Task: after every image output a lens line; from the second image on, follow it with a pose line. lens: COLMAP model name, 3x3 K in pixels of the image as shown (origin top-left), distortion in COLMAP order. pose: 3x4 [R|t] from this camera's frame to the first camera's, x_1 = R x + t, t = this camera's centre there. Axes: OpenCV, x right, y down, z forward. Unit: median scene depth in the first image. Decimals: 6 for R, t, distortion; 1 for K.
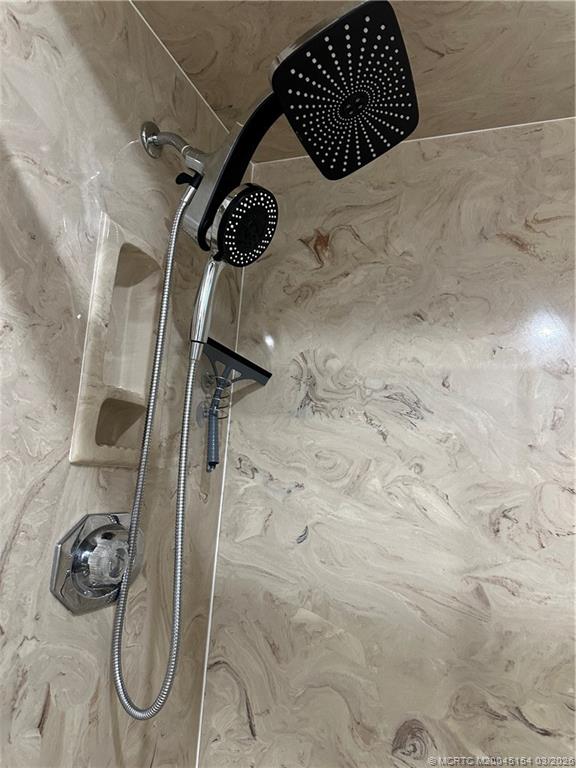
lens RADIAL K [[534.7, 0, 287.4], [0, 534.7, 392.9], [0, 0, 1]] dist [0.112883, -0.174522]
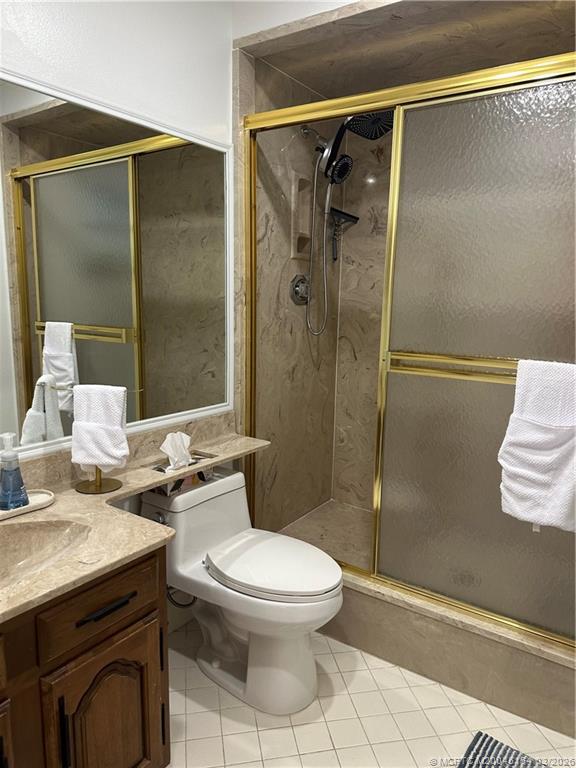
lens RADIAL K [[534.7, 0, 287.4], [0, 534.7, 392.9], [0, 0, 1]] dist [0.112883, -0.174522]
pose [[0.968027, -0.009236, -0.250674, 0.312342], [0.088709, 0.947351, 0.307664, -0.083695], [0.234635, -0.320064, 0.917881, -1.820229]]
